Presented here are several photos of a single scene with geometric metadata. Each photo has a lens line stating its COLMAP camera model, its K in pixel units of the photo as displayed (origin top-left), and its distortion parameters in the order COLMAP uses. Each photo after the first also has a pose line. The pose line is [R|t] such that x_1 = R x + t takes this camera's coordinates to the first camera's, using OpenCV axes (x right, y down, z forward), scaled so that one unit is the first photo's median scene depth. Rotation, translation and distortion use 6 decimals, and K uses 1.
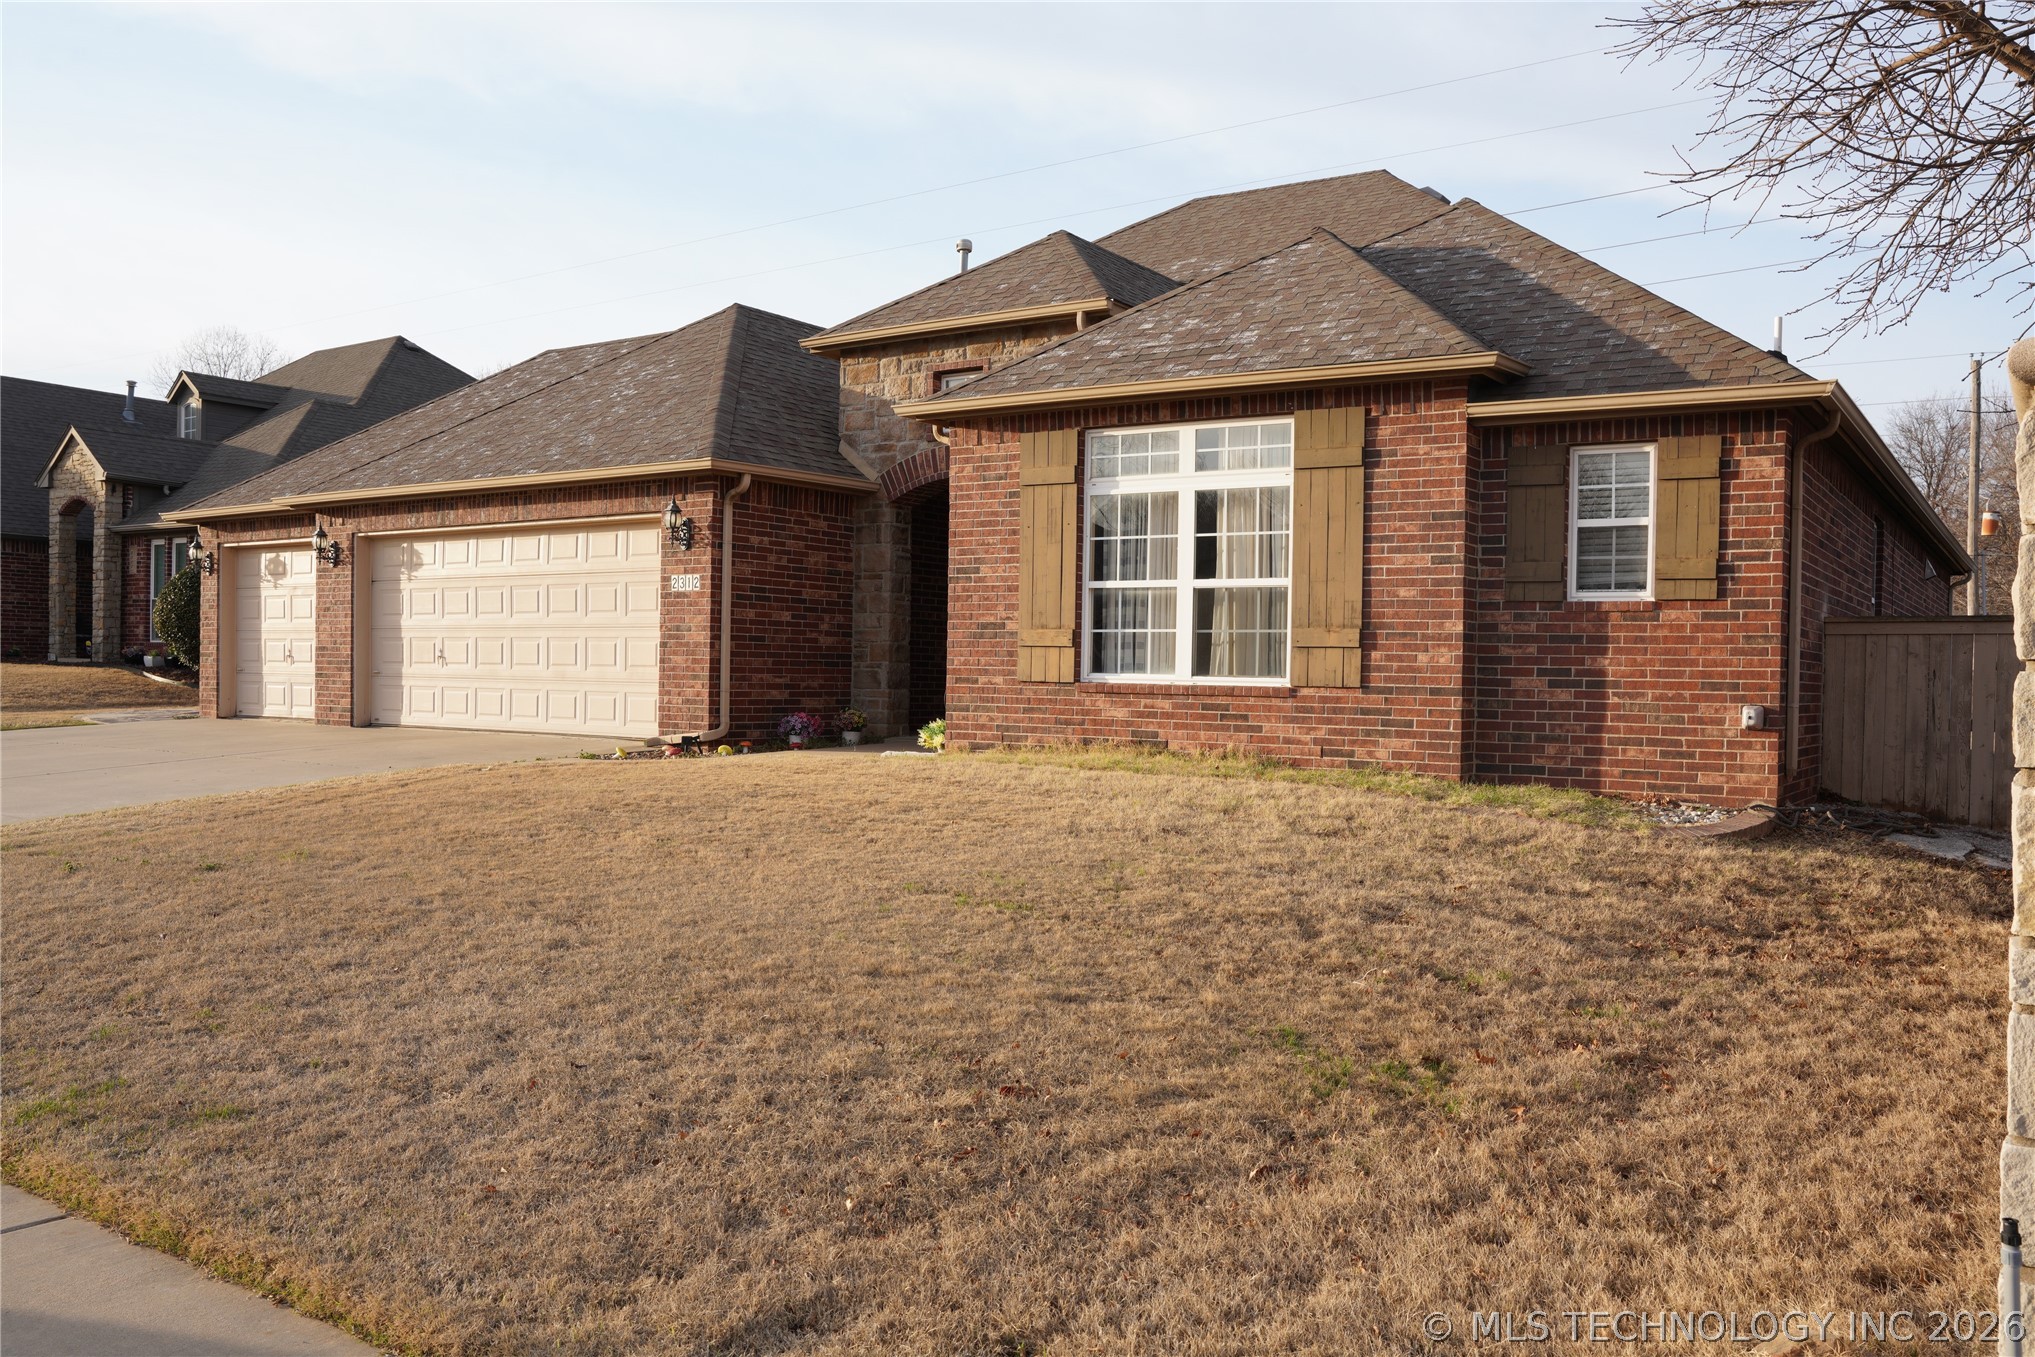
lens RADIAL K [[1662.2, 0, 1017.5], [0, 1662.2, 678.5], [0, 0, 1]] dist [-0.137133, 0.004562]
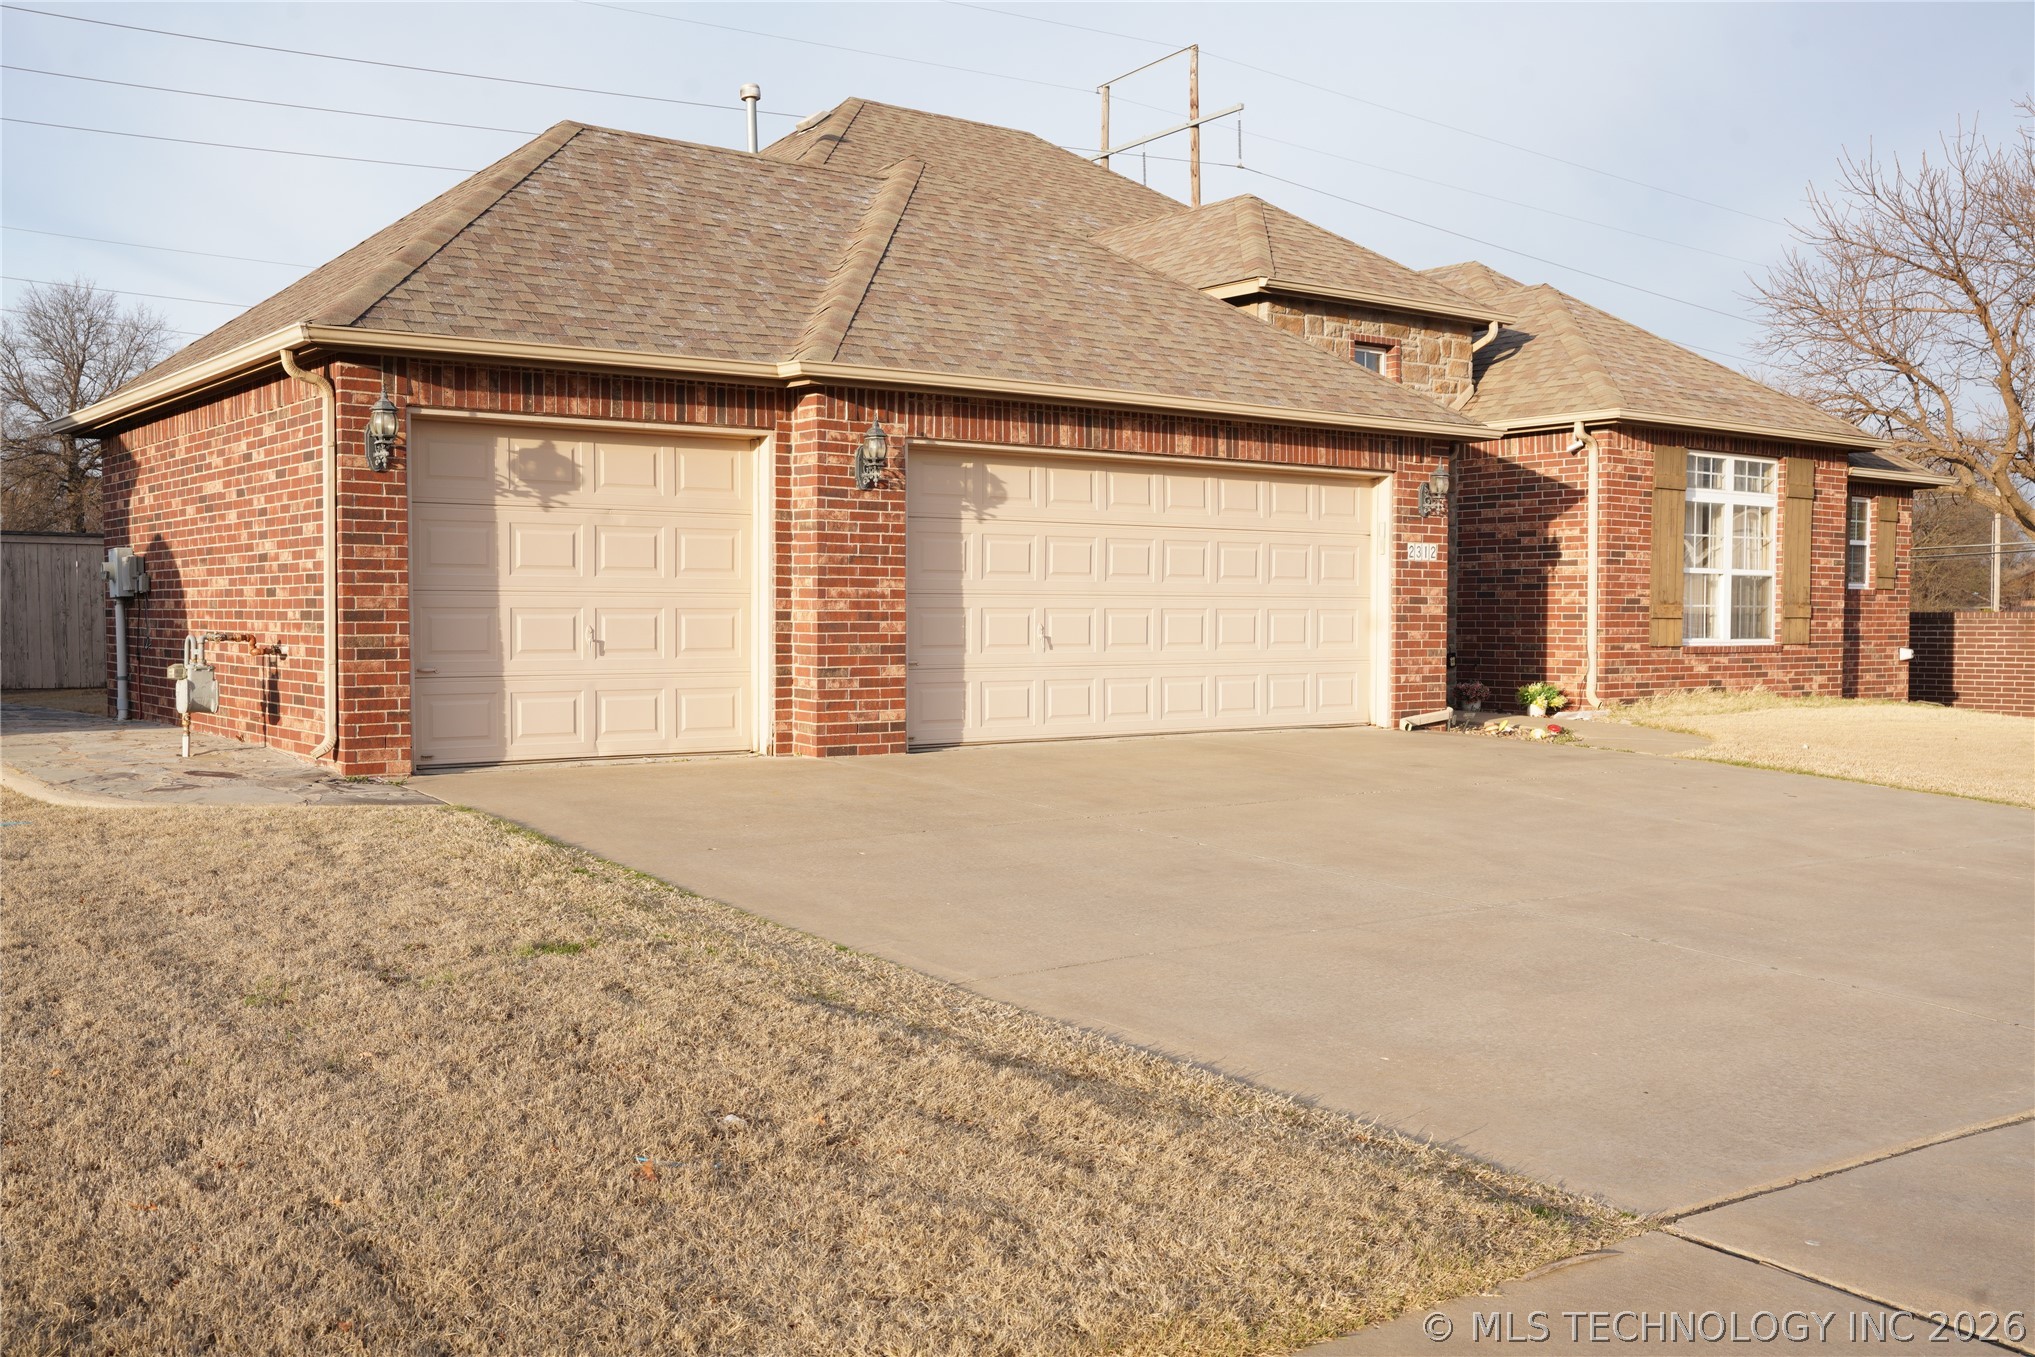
lens RADIAL K [[1903.3, 0, 1017.5], [0, 1903.3, 678.5], [0, 0, 1]] dist [-0.079146, 0.016398]
pose [[0.320490, -0.048816, 0.945993, -1.679804], [0.006451, 0.998761, 0.049353, -0.053235], [-0.947230, -0.009714, 0.320408, 1.137121]]
